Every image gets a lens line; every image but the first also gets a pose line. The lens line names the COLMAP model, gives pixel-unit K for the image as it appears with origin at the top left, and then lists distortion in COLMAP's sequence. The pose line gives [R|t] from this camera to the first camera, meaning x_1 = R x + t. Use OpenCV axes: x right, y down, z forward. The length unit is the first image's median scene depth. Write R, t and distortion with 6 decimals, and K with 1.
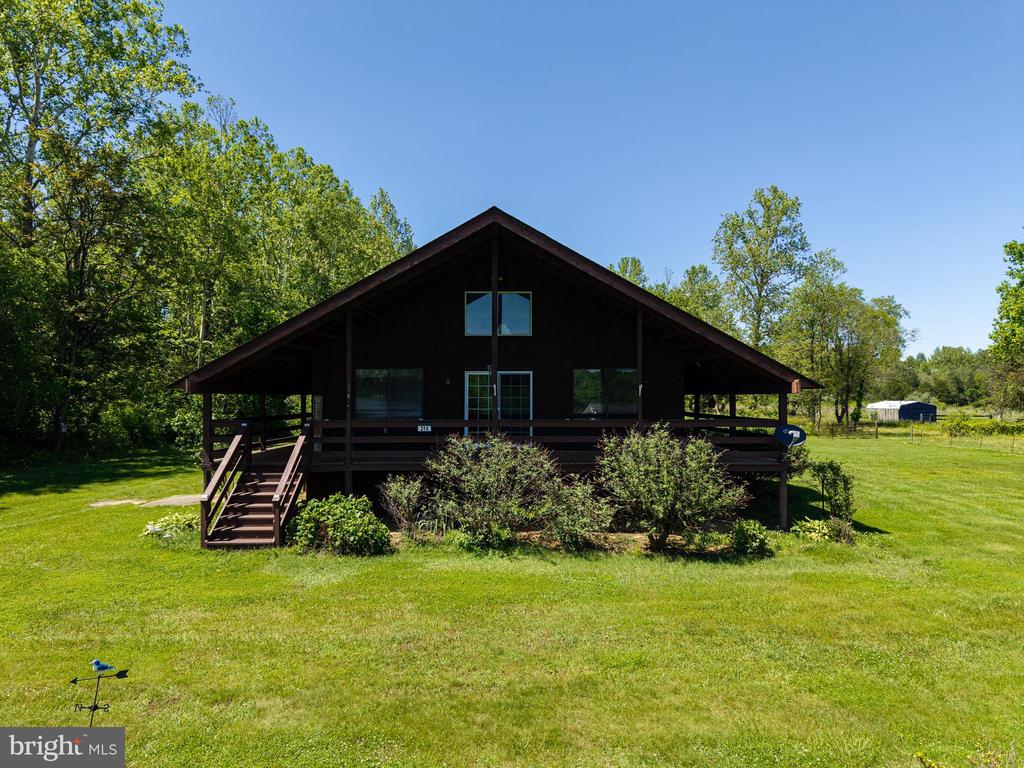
lens RADIAL K [[695.0, 0, 515.6], [0, 695.0, 385.4], [0, 0, 1]] dist [0.007052, -0.003331]
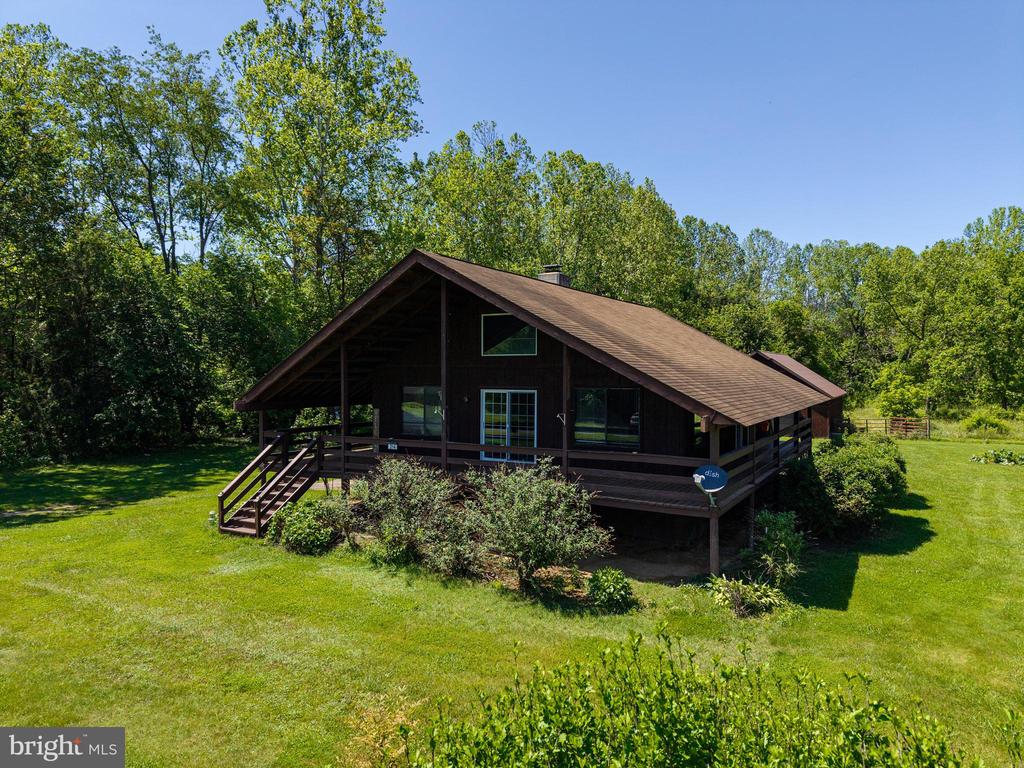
lens RADIAL K [[695.0, 0, 515.6], [0, 695.0, 385.4], [0, 0, 1]] dist [0.007052, -0.003331]
pose [[0.862363, 0.009003, -0.506211, 0.609520], [0.007845, 0.999484, 0.031141, -0.070516], [0.506230, -0.030826, 0.861847, 0.132534]]
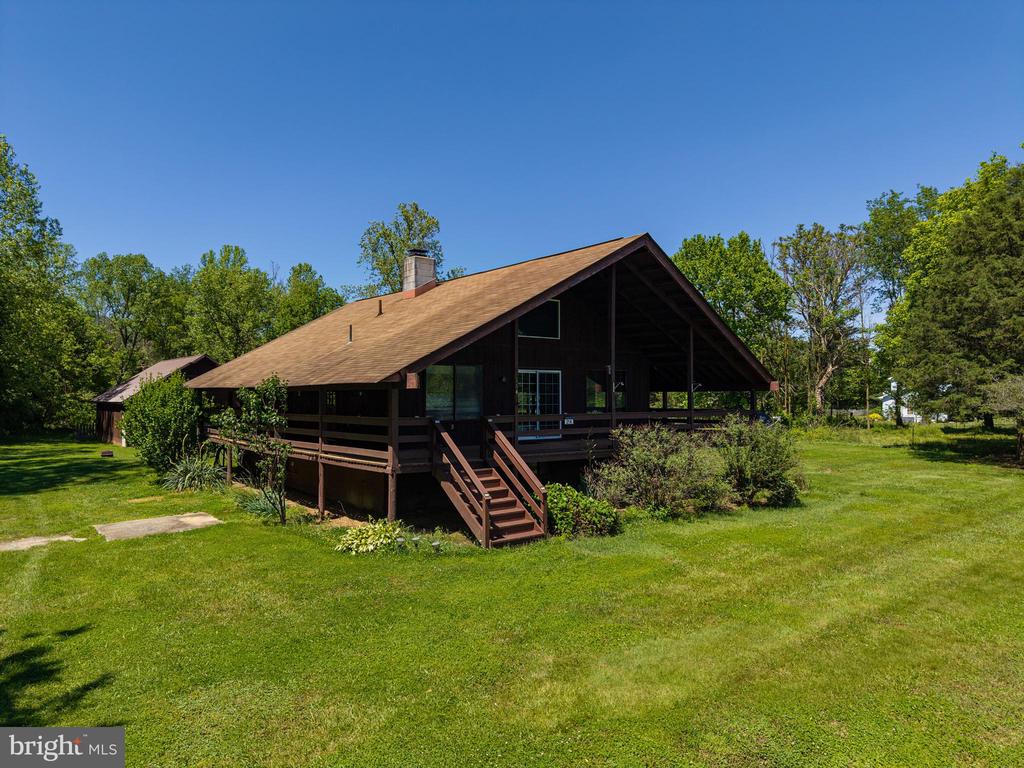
lens RADIAL K [[695.0, 0, 515.6], [0, 695.0, 385.4], [0, 0, 1]] dist [0.007052, -0.003331]
pose [[0.780278, 0.013083, 0.625296, -0.881627], [-0.013982, 0.999896, -0.003473, 0.010008], [-0.625277, -0.006033, 0.780380, 0.197460]]
